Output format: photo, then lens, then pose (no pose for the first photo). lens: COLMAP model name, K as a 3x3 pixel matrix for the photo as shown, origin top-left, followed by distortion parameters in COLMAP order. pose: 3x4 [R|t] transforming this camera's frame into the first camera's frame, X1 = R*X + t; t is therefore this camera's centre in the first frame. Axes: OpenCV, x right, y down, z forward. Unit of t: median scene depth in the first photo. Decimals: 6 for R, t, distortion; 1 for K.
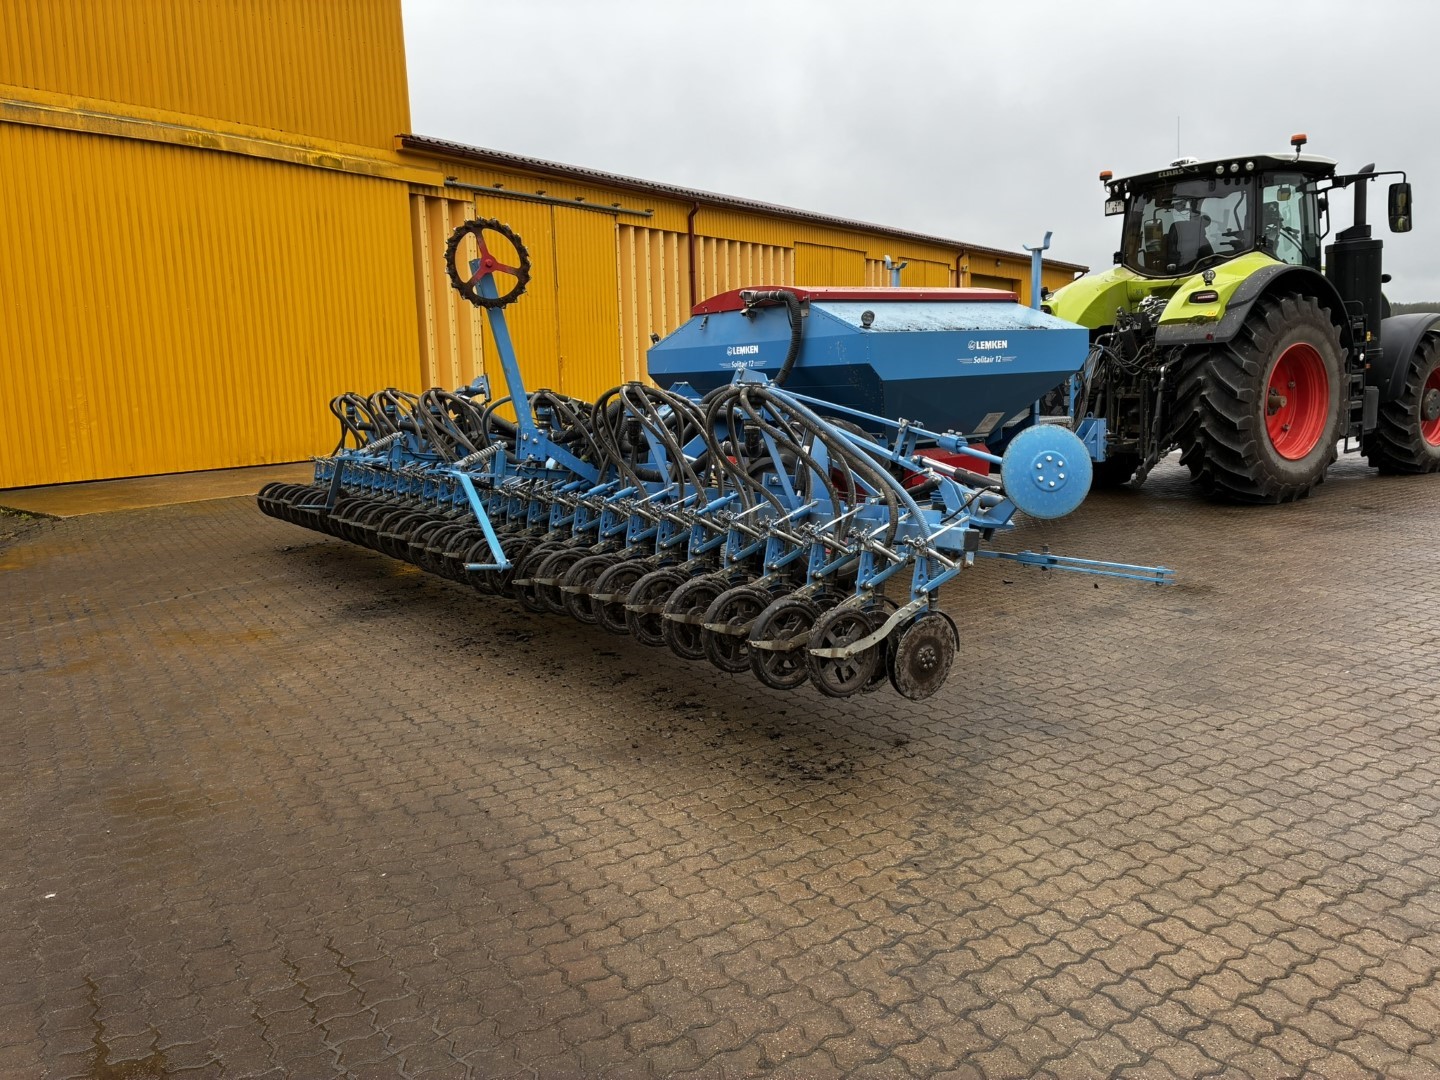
lens RADIAL K [[1142.9, 0, 699.7], [0, 1142.9, 538.0], [0, 0, 1]] dist [0.111116, -0.162467]
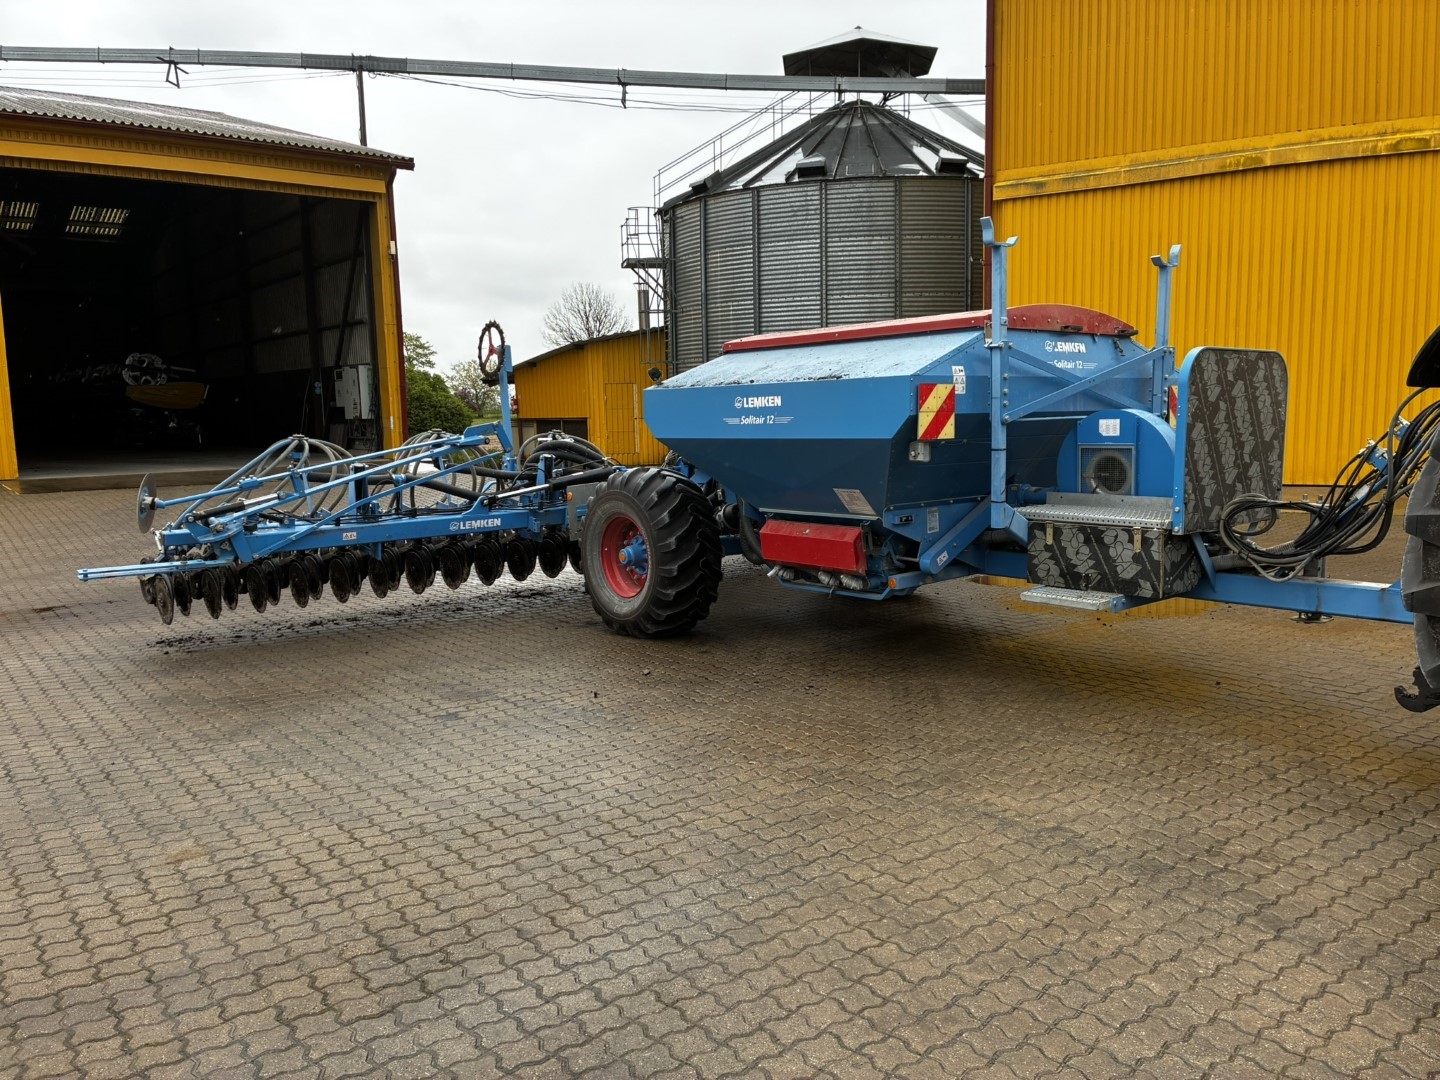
lens RADIAL K [[1097.3, 0, 723.1], [0, 1097.3, 516.8], [0, 0, 1]] dist [0.100918, -0.129587]
pose [[0.095601, 0.126030, -0.987409, 0.730099], [-0.120835, 0.986086, 0.114162, -0.123698], [0.988058, 0.108399, 0.109500, 0.643139]]
